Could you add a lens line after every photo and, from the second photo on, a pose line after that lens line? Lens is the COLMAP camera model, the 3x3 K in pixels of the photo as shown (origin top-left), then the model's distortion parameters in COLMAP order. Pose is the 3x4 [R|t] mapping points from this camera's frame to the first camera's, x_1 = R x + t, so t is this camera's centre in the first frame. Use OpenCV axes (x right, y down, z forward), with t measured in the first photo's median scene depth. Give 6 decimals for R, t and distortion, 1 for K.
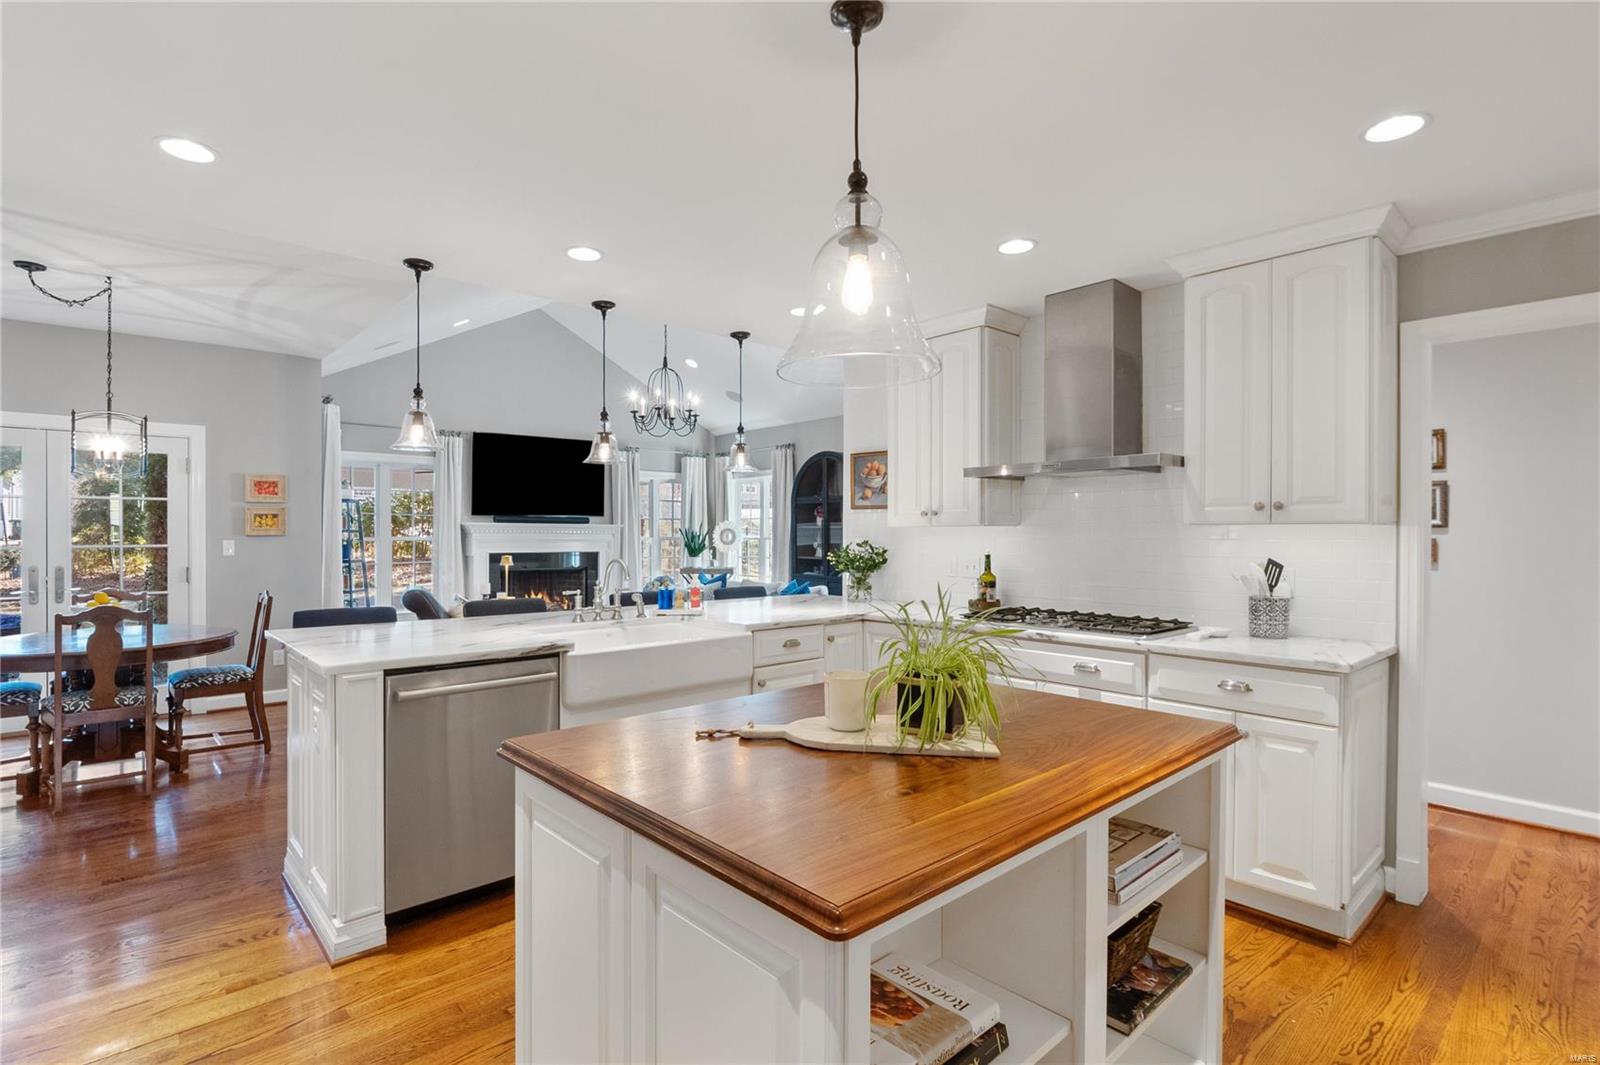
lens RADIAL K [[768.6, 0, 794.2], [0, 768.6, 541.2], [0, 0, 1]] dist [-0.013686, -0.000705]
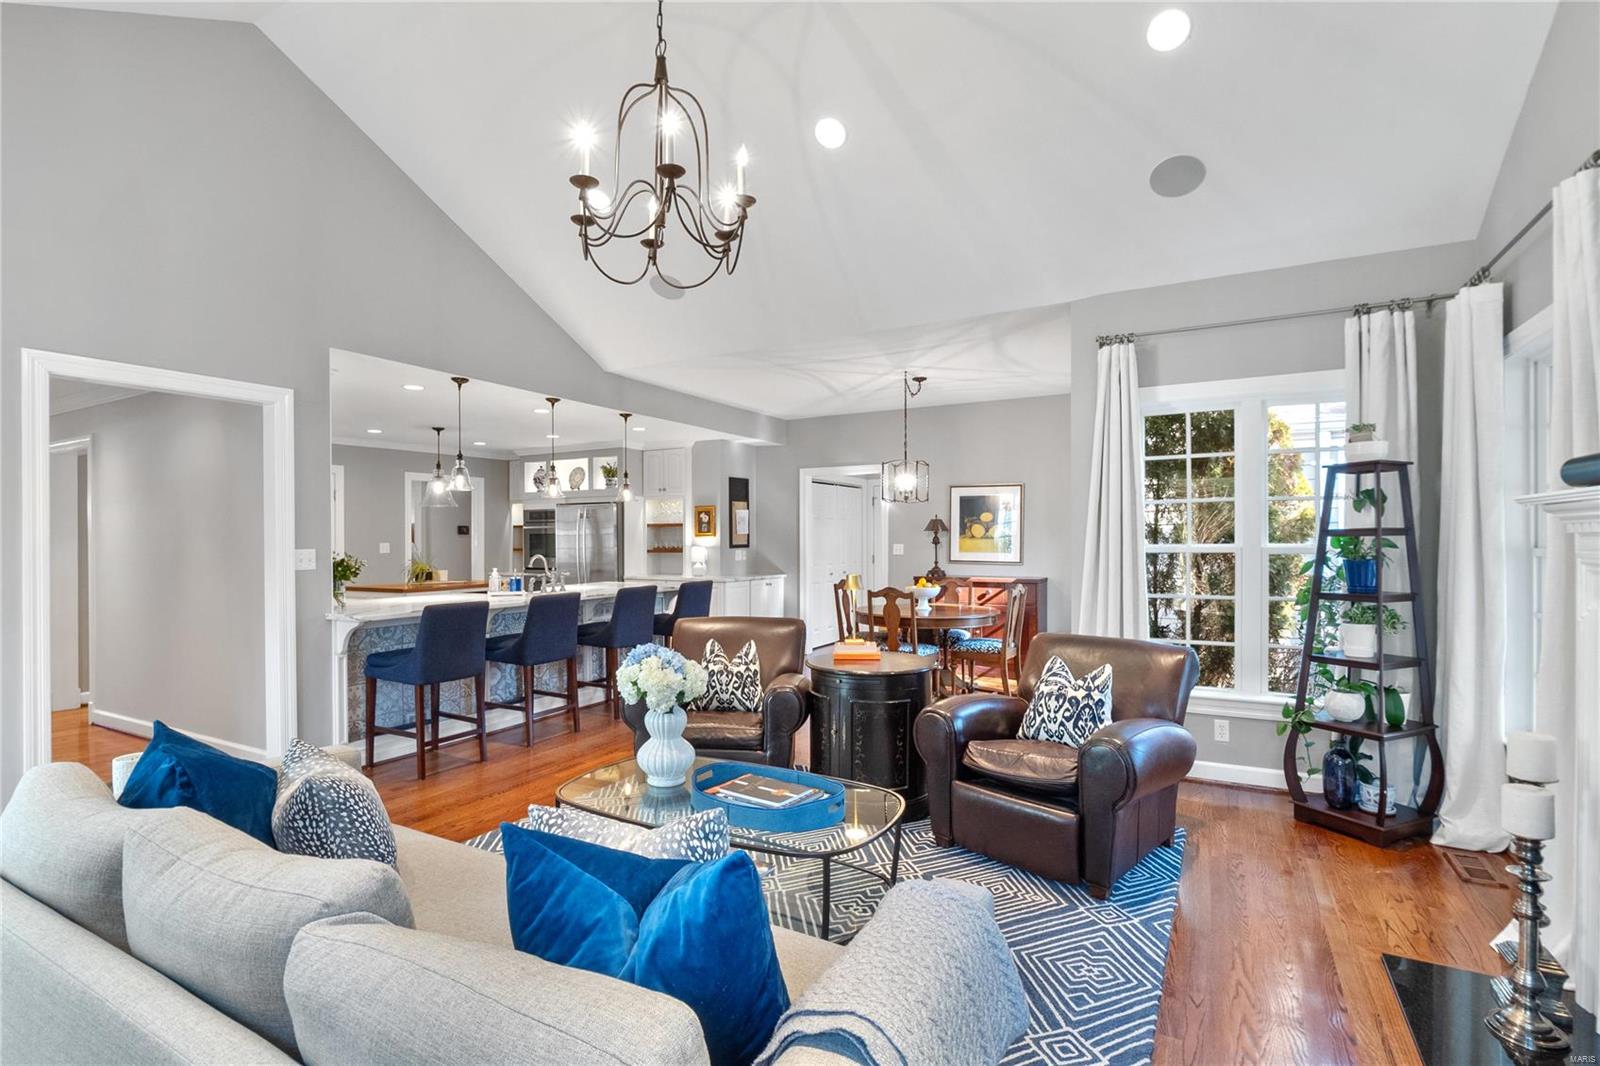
lens RADIAL K [[768.6, 0, 794.2], [0, 768.6, 541.7], [0, 0, 1]] dist [-0.013686, -0.000705]
pose [[-0.952650, 0.003458, -0.304050, -0.102542], [-0.000374, 0.999921, 0.012543, -0.011726], [0.304070, 0.012063, -0.952573, 1.160135]]
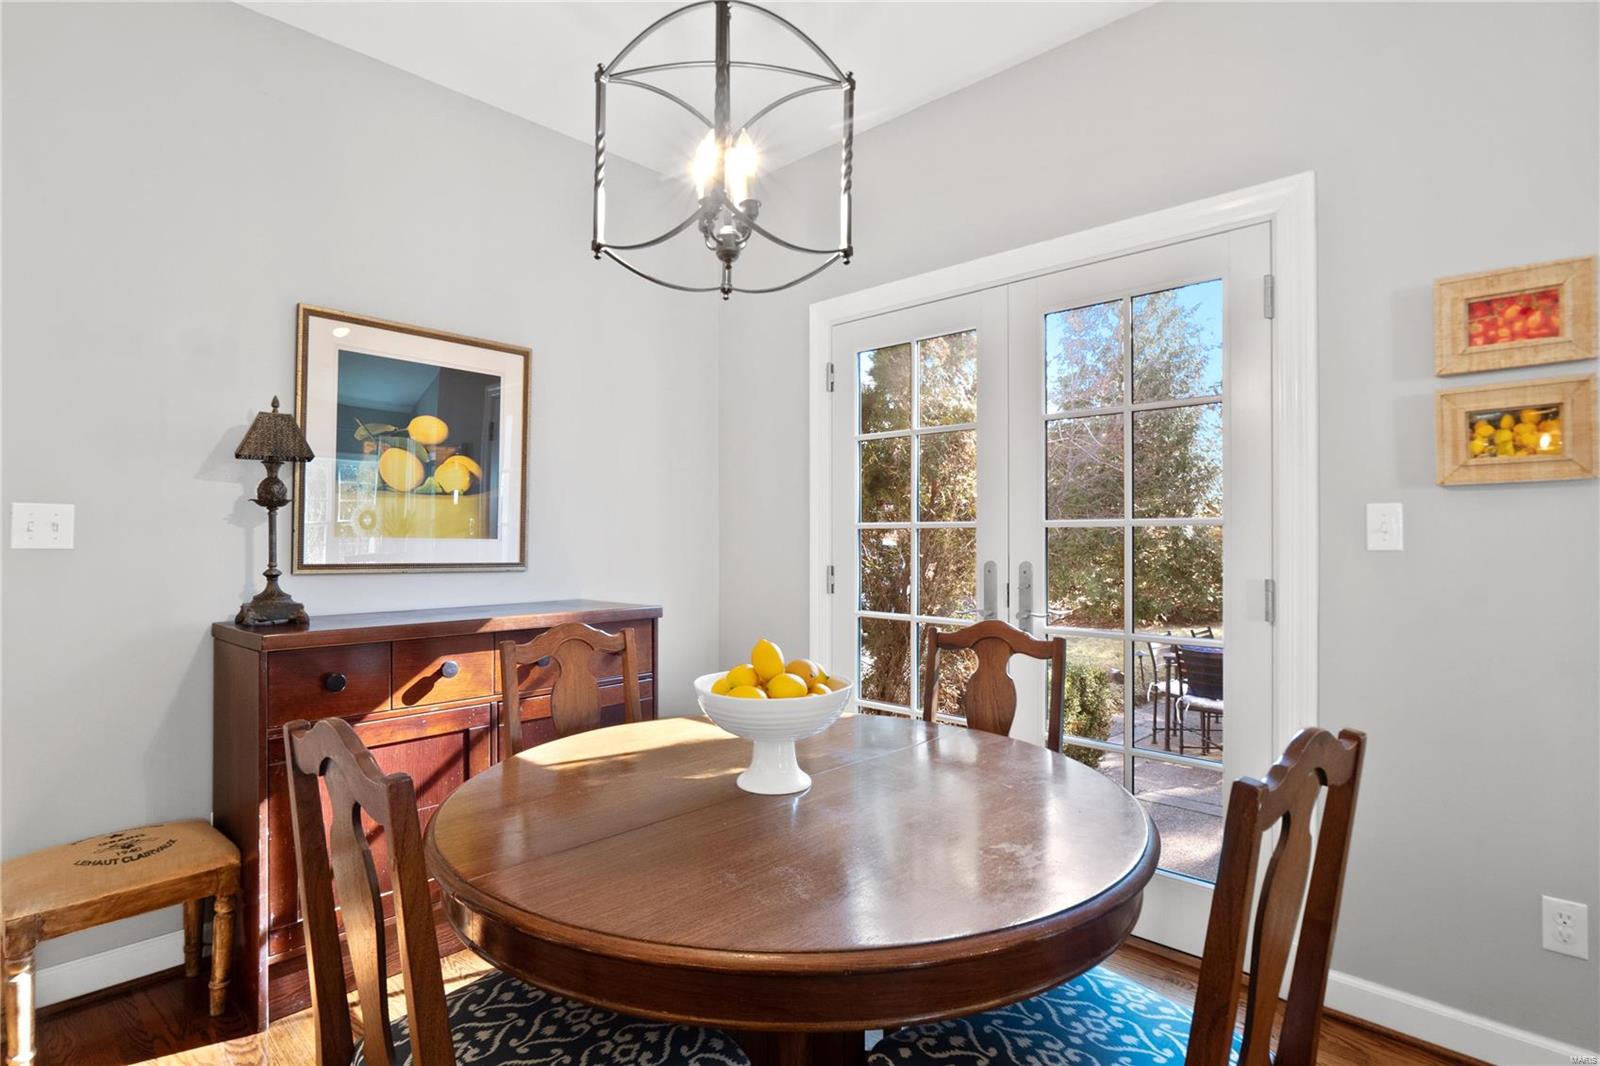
lens RADIAL K [[805.4, 0, 791.4], [0, 805.4, 531.3], [0, 0, 1]] dist [-0.006159, -0.000348]
pose [[0.047833, -0.001824, -0.998854, -0.276277], [-0.010685, 0.999940, -0.002338, 0.009437], [0.998798, 0.010784, 0.047811, 0.487684]]
